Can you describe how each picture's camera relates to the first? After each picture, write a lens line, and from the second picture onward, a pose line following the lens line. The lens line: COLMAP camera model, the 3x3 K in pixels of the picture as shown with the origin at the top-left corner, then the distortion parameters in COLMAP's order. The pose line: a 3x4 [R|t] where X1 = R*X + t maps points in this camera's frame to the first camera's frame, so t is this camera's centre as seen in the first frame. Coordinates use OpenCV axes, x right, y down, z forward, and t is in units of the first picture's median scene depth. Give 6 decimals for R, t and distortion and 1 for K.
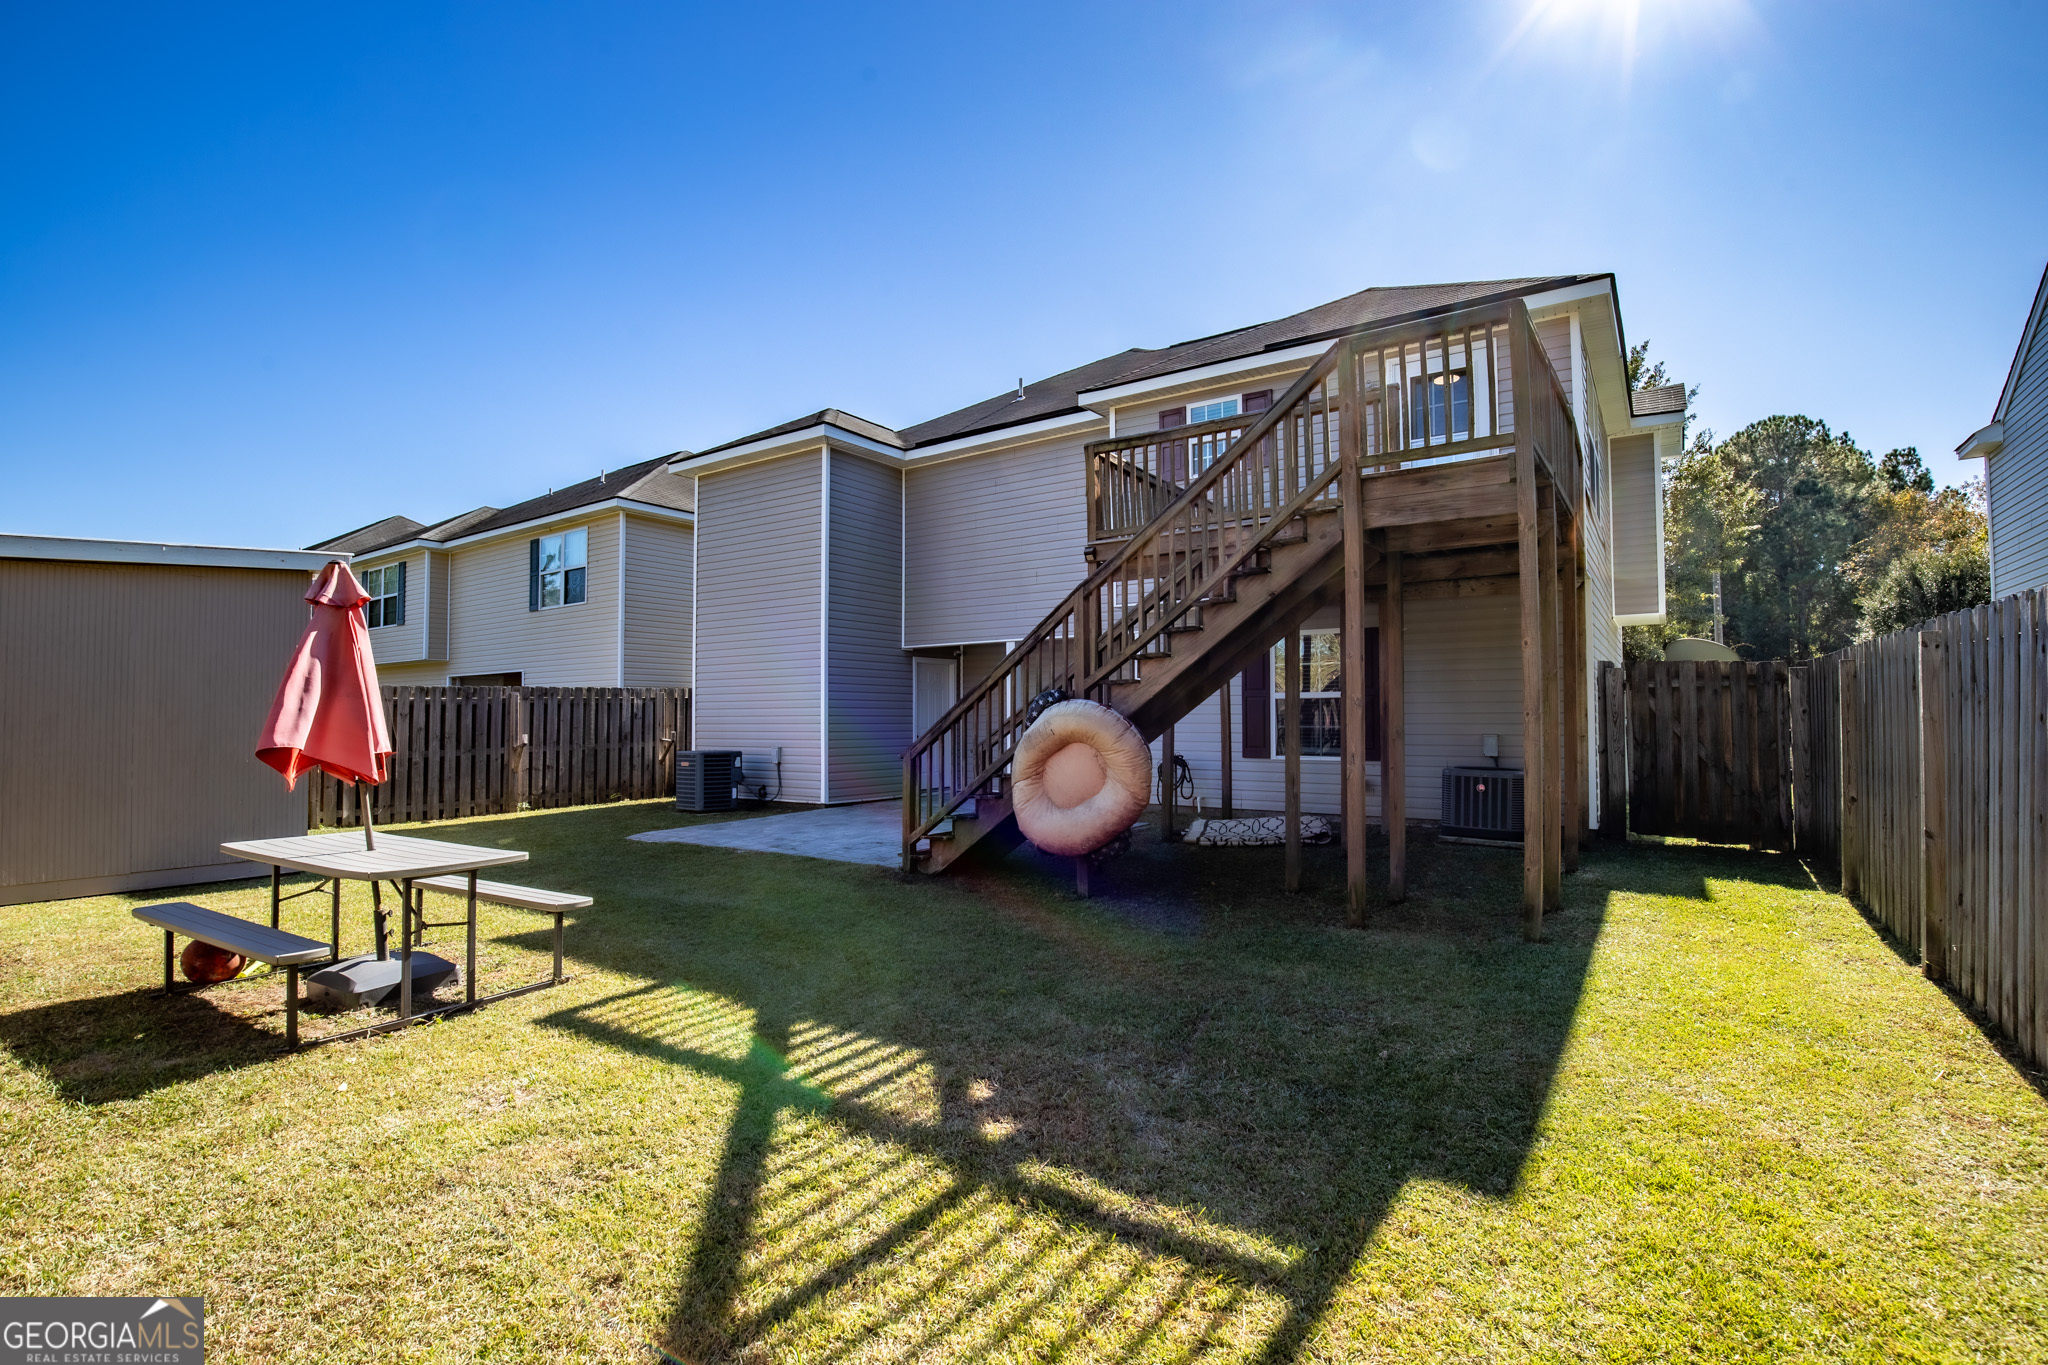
lens RADIAL K [[960.6, 0, 1024.0], [0, 960.6, 682.5], [0, 0, 1]] dist [-0.029684, 0.000076]
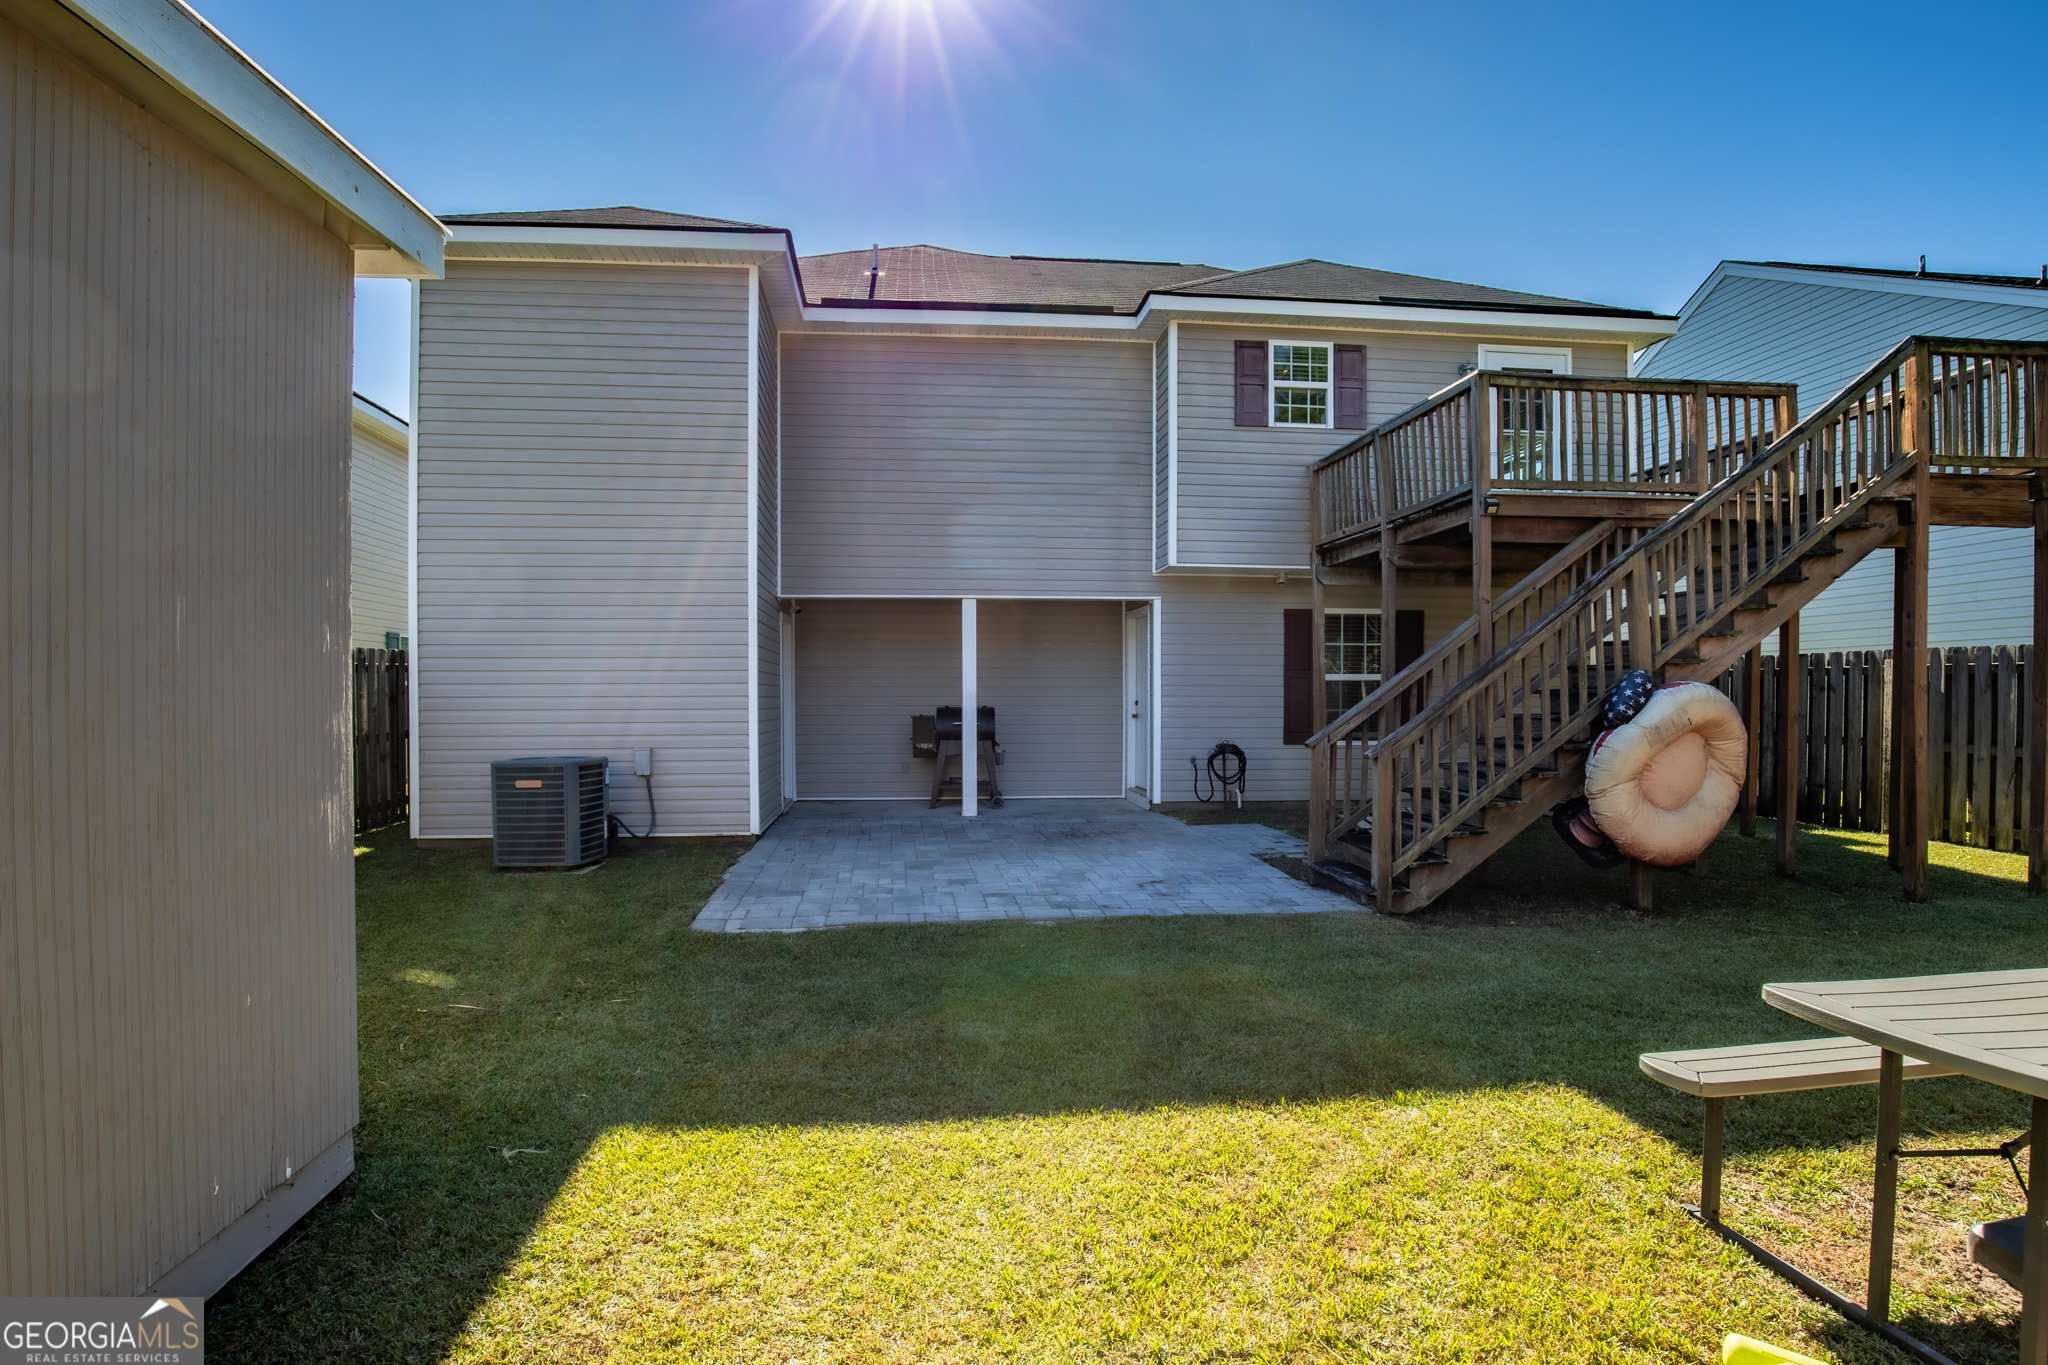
lens RADIAL K [[1039.3, 0, 1021.5], [0, 1039.3, 705.5], [0, 0, 1]] dist [-0.027360, -0.000002]
pose [[0.765201, 0.002525, 0.643786, -0.849129], [-0.028441, 0.999149, 0.029887, 0.024909], [-0.643163, -0.041179, 0.764621, 0.590832]]
